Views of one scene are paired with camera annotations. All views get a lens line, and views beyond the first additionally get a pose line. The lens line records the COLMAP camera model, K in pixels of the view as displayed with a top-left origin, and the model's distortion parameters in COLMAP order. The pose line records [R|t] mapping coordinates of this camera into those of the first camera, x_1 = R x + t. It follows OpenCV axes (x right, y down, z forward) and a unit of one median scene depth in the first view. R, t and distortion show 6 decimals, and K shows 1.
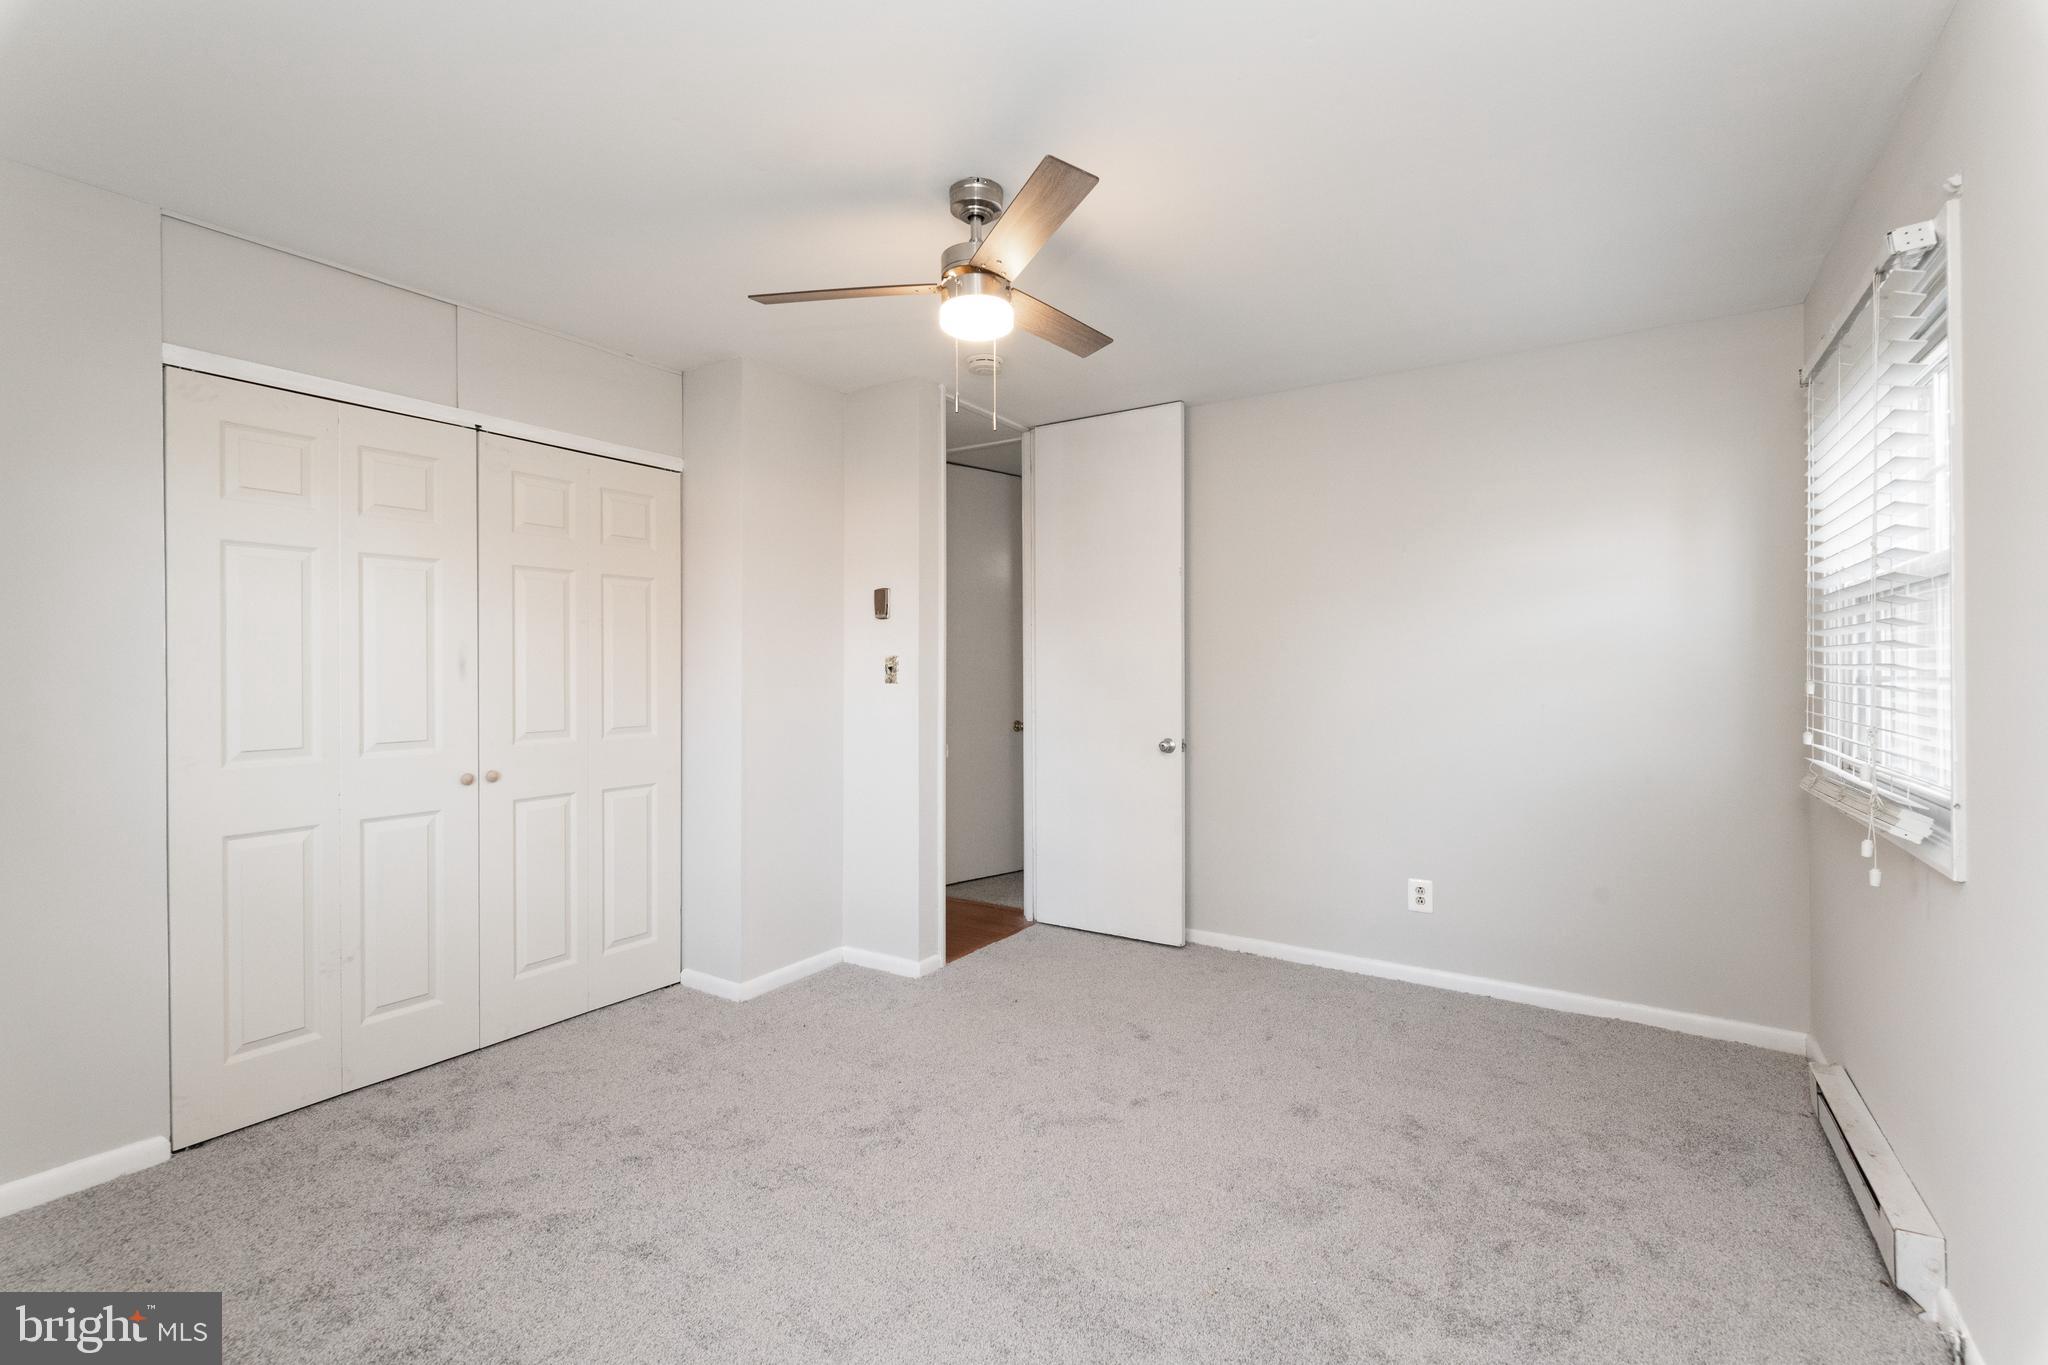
lens RADIAL K [[882.7, 0, 1028.6], [0, 882.7, 669.4], [0, 0, 1]] dist [-0.000511, -0.013032]
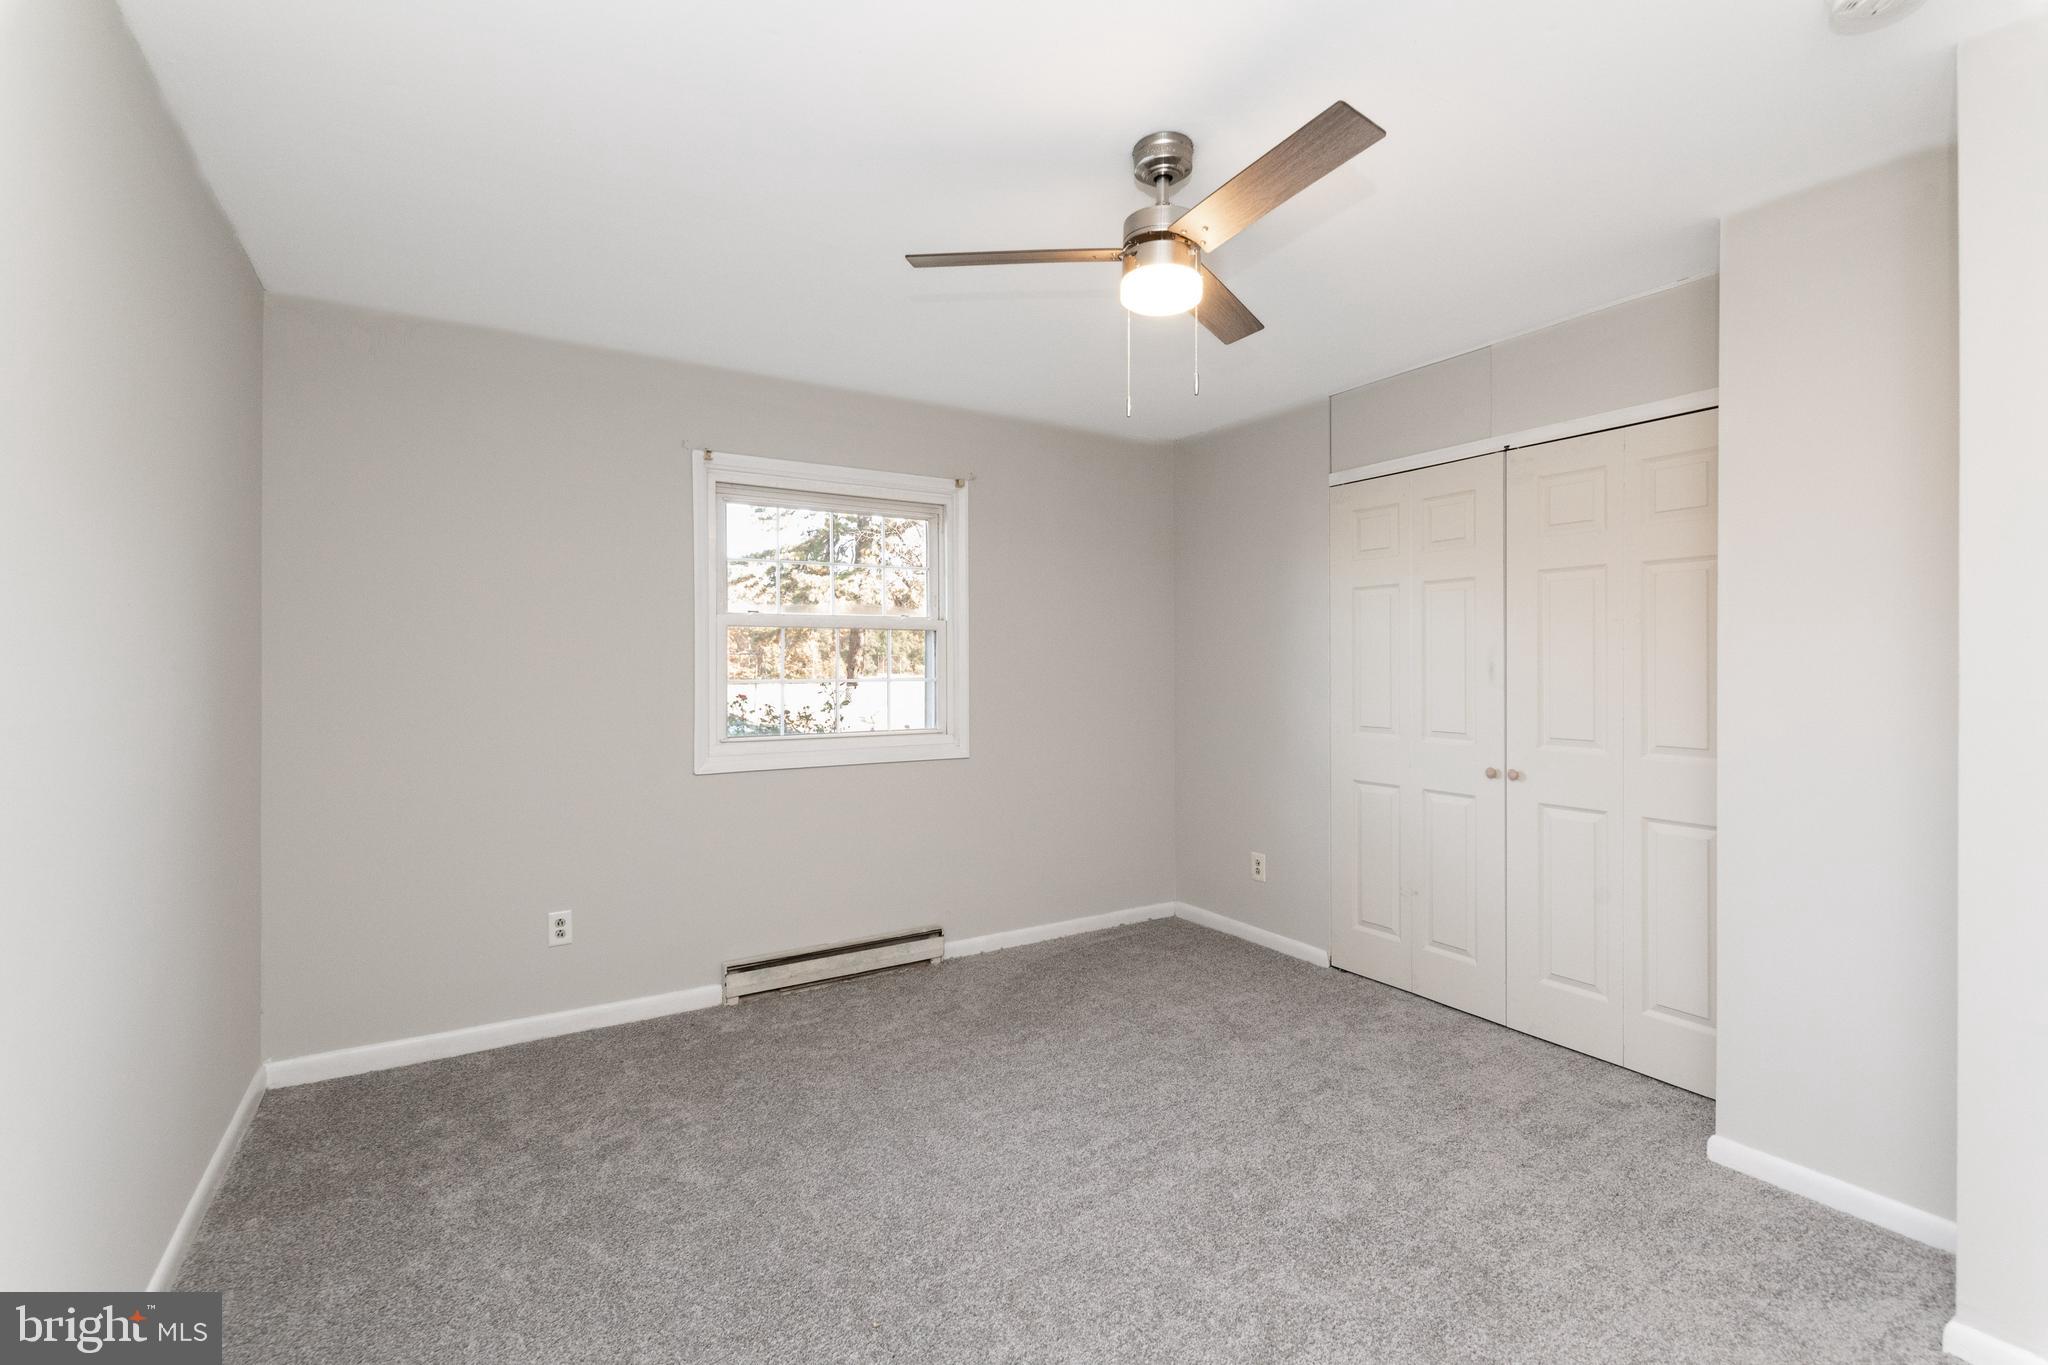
lens RADIAL K [[882.7, 0, 1028.6], [0, 882.7, 669.4], [0, 0, 1]] dist [-0.000511, -0.013032]
pose [[-0.431826, 0.002529, -0.901953, 0.640950], [-0.003299, 0.999985, 0.004384, -0.007980], [0.901951, 0.004869, -0.431811, 1.006611]]
